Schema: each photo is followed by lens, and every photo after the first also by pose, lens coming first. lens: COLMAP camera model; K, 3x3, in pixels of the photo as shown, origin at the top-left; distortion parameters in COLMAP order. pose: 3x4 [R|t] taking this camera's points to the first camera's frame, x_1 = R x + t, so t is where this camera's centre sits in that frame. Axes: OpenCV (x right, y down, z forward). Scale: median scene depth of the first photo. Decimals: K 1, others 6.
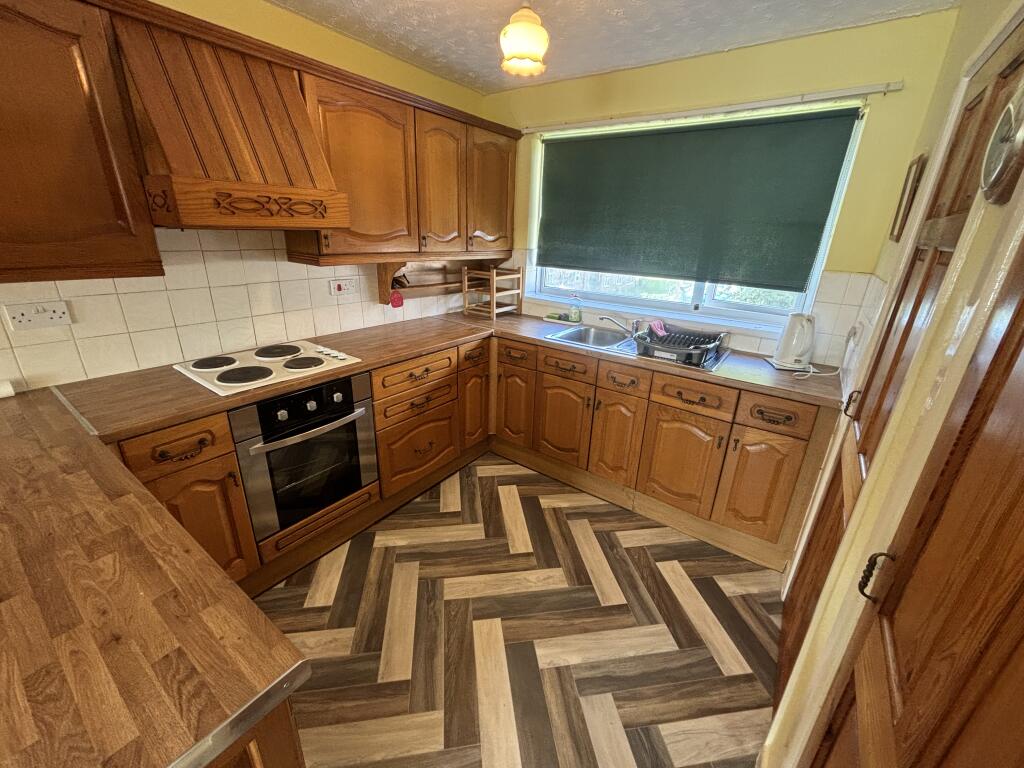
lens RADIAL K [[418.0, 0, 511.3], [0, 418.0, 385.6], [0, 0, 1]] dist [-0.000165, 0.000130]
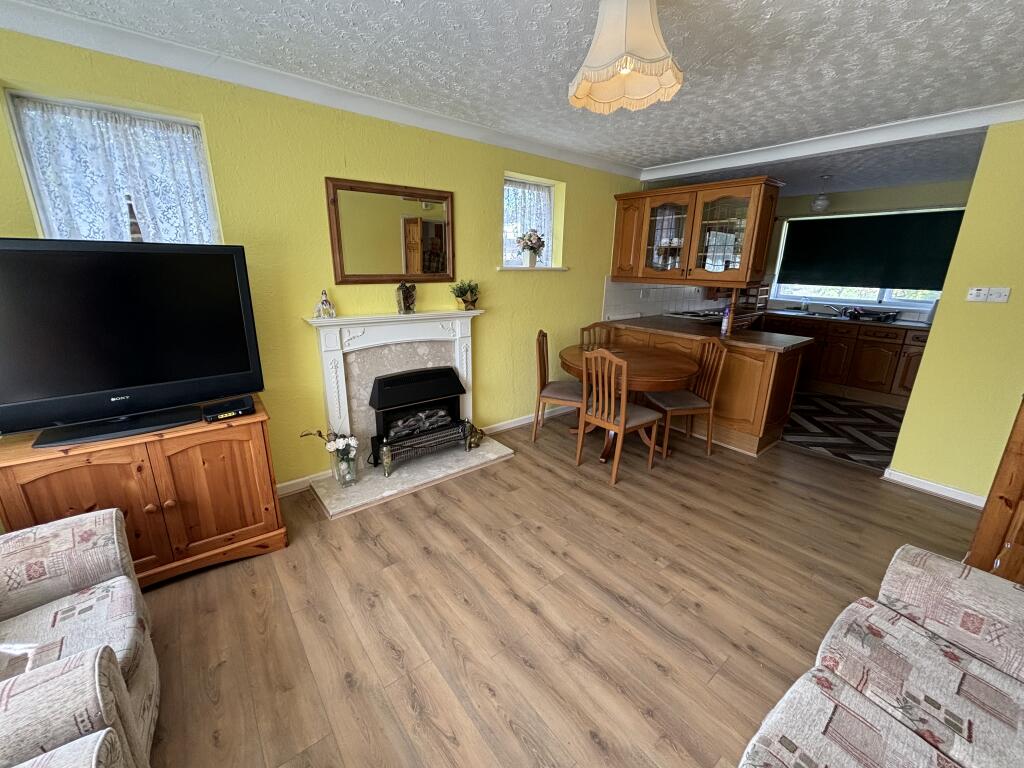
lens RADIAL K [[418.0, 0, 510.6], [0, 418.0, 381.9], [0, 0, 1]] dist [-0.000165, 0.000130]
pose [[0.963248, 0.050766, -0.263773, -0.749179], [-0.073255, 0.994404, -0.076127, 0.502579], [0.258432, 0.092652, 0.961576, -1.405220]]
